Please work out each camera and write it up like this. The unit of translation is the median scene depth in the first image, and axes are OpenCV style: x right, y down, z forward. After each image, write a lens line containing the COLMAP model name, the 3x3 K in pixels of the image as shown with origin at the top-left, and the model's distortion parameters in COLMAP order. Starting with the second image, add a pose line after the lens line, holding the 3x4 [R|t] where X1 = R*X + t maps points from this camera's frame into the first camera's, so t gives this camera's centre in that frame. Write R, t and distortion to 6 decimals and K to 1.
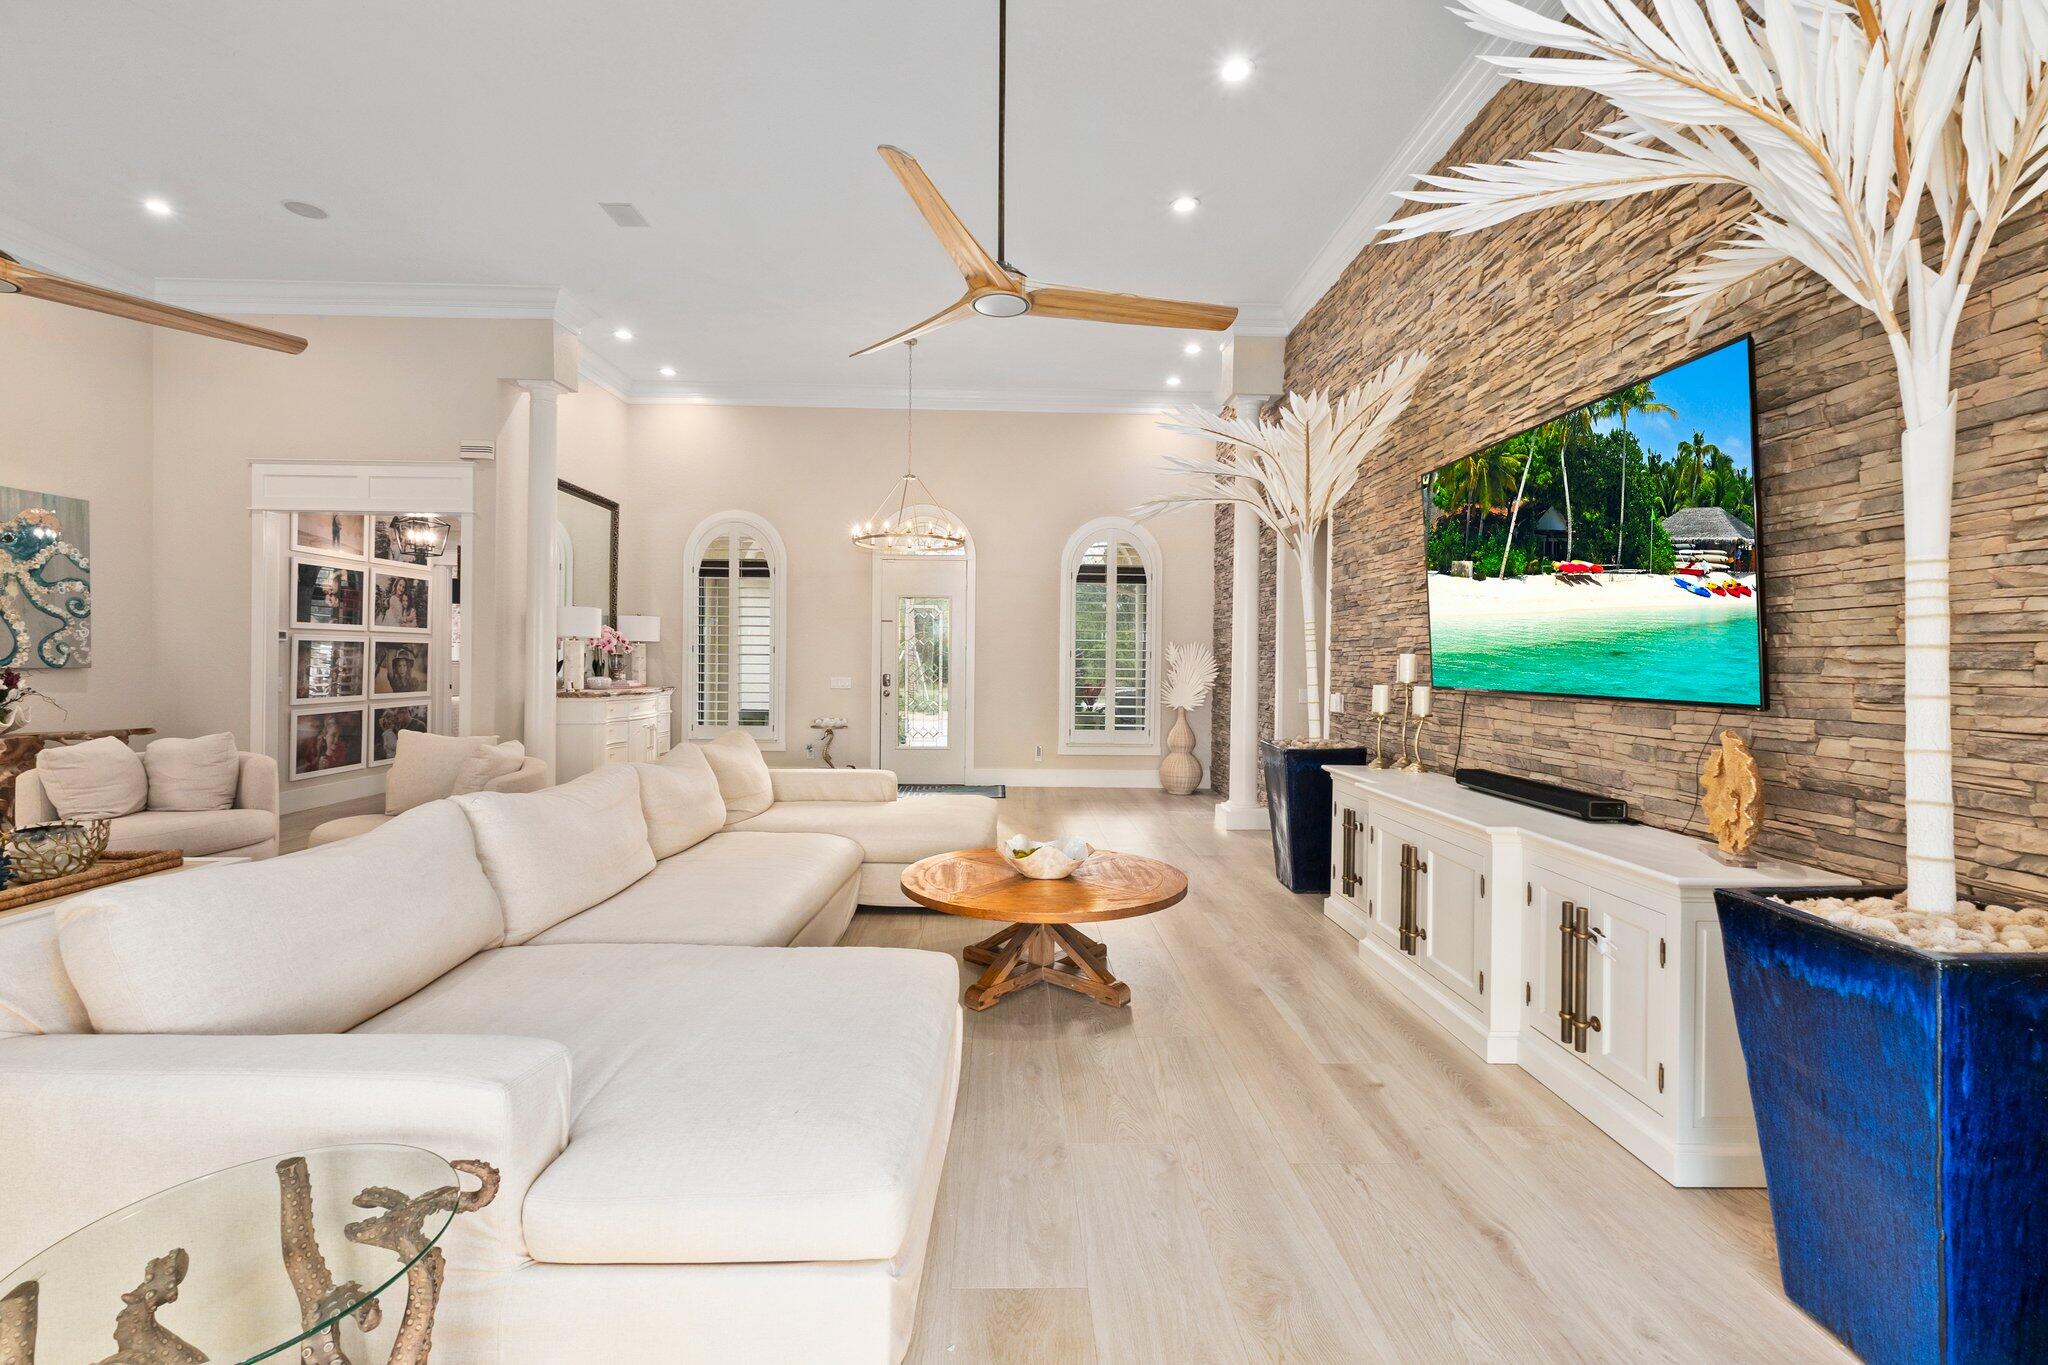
lens RADIAL K [[869.6, 0, 1032.6], [0, 869.6, 667.2], [0, 0, 1]] dist [0.002706, 0.000314]
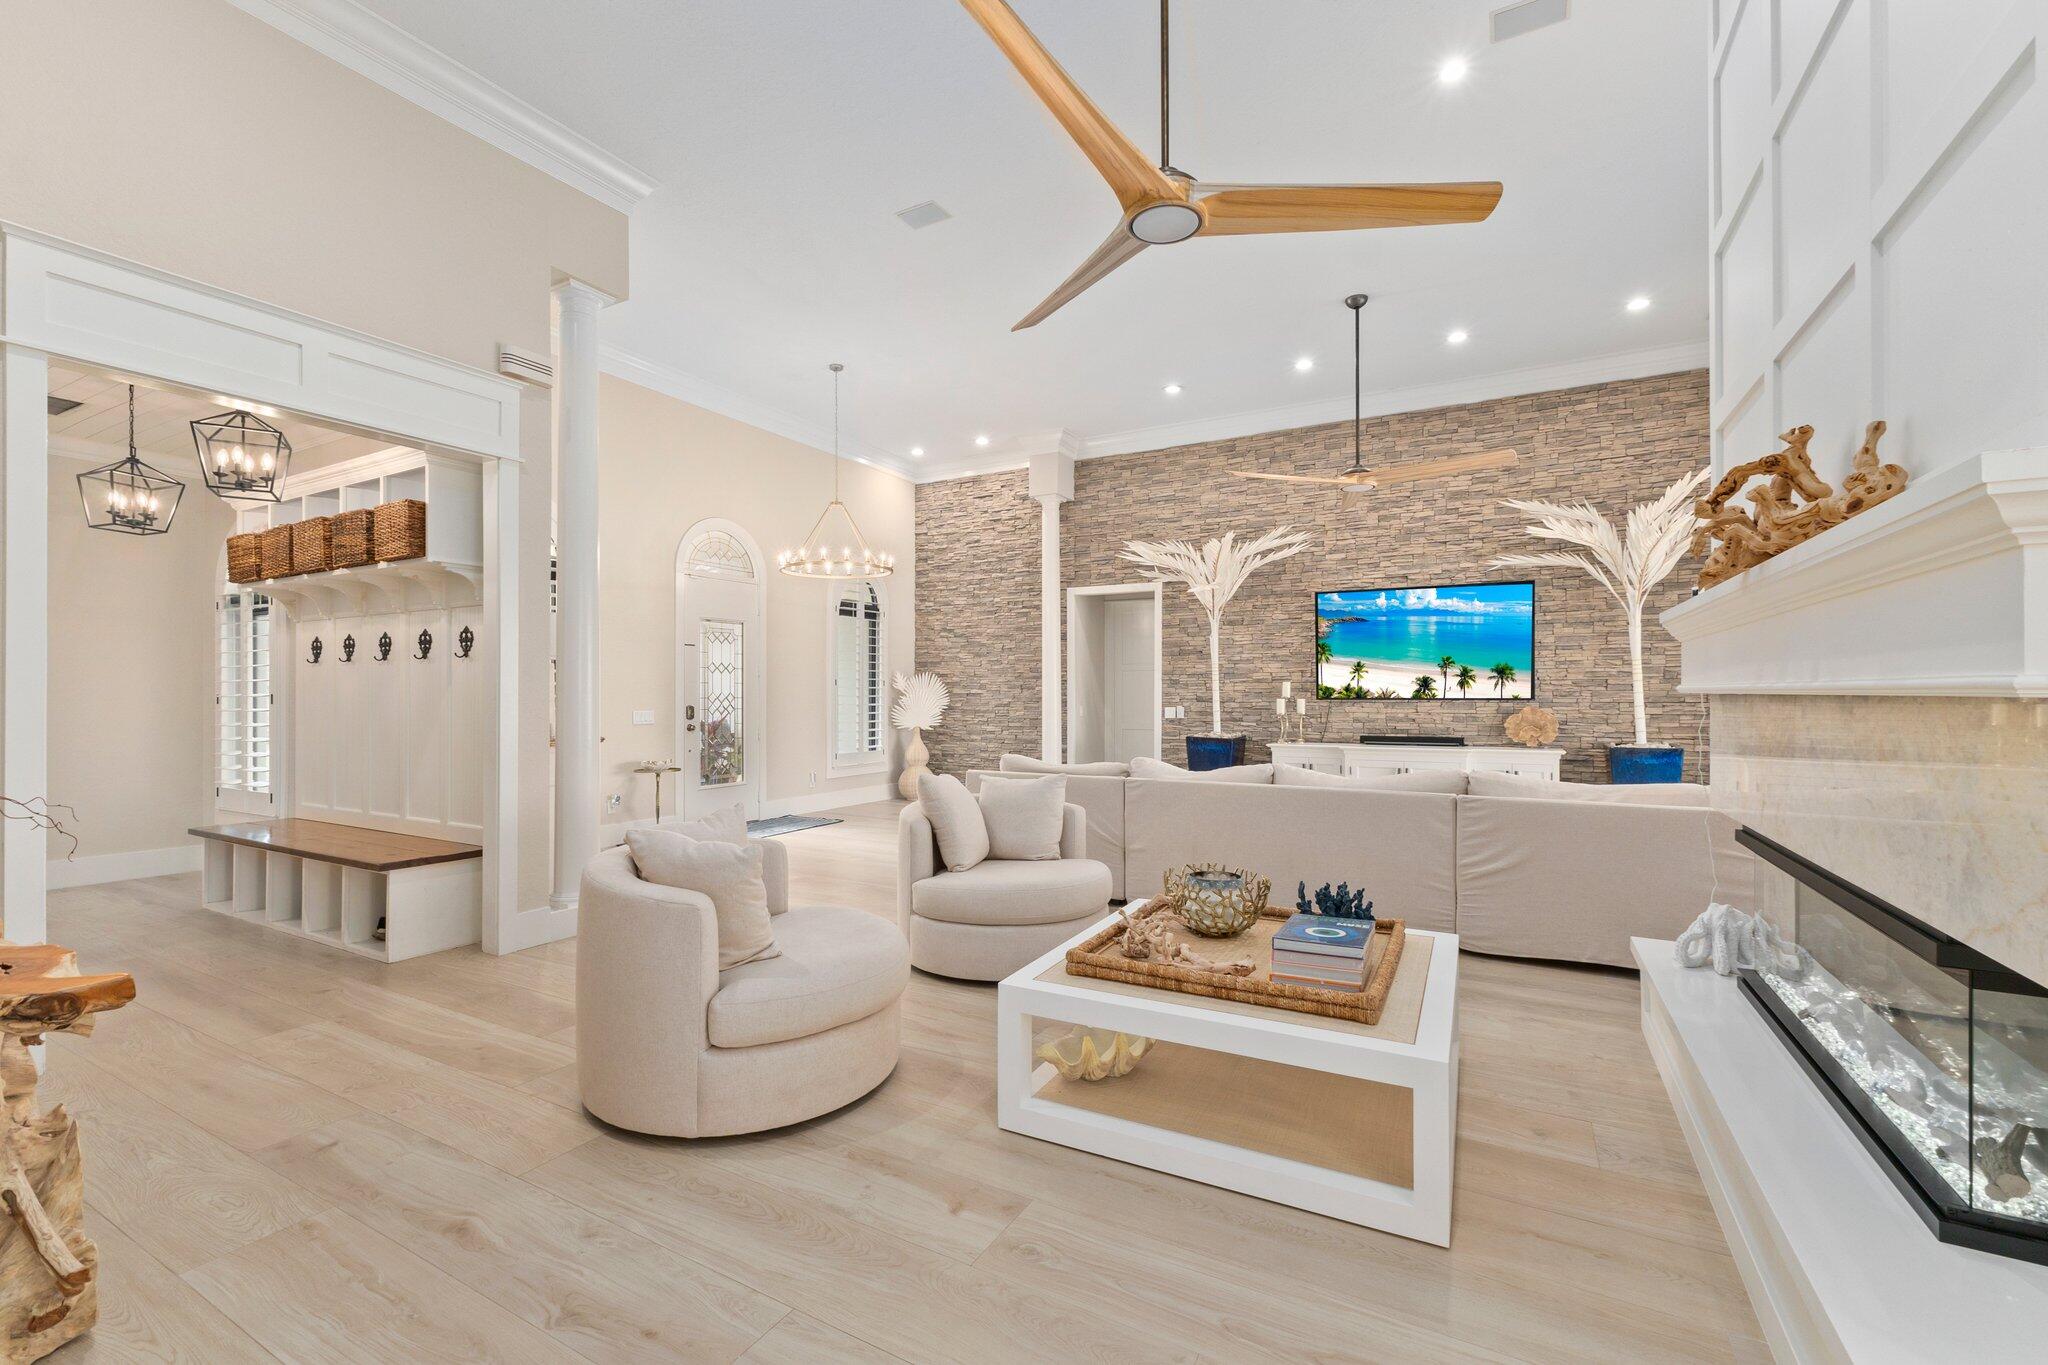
lens RADIAL K [[868.5, 0, 1022.8], [0, 868.5, 696.0], [0, 0, 1]] dist [0.002317, 0.000159]
pose [[0.508358, -0.012983, 0.861048, -0.758381], [0.013379, 0.999885, 0.007177, -0.003170], [-0.861042, 0.007872, 0.508473, 0.267875]]
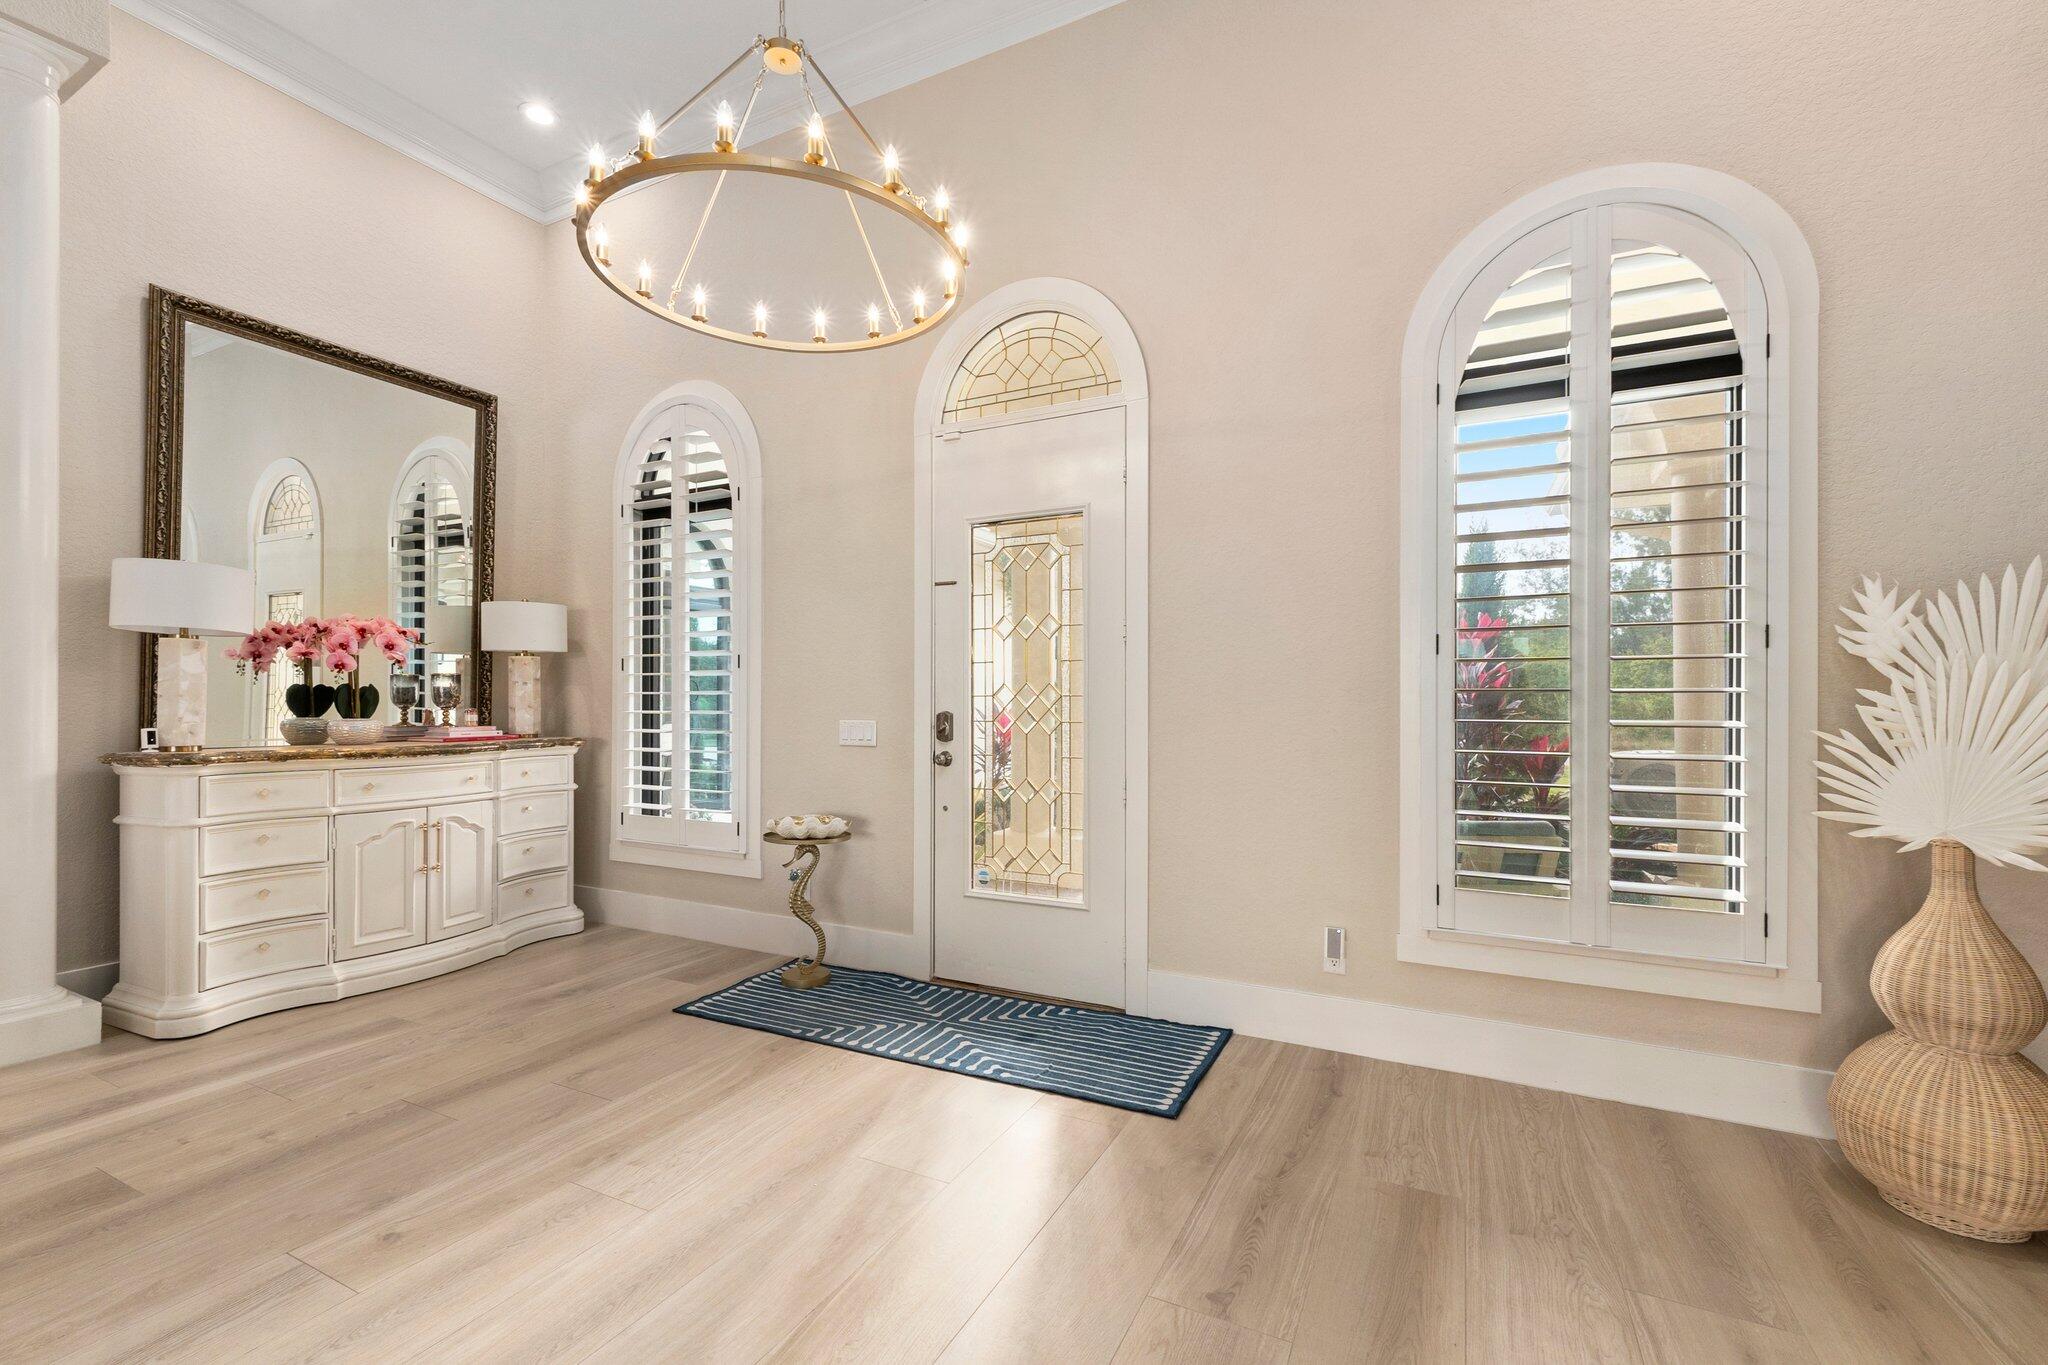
lens RADIAL K [[868.5, 0, 1022.8], [0, 868.5, 696.0], [0, 0, 1]] dist [0.002317, 0.000159]
pose [[0.876474, -0.012905, -0.481276, 0.063951], [0.005774, 0.999851, -0.016295, 0.007593], [0.481414, 0.011503, 0.876418, 0.659686]]
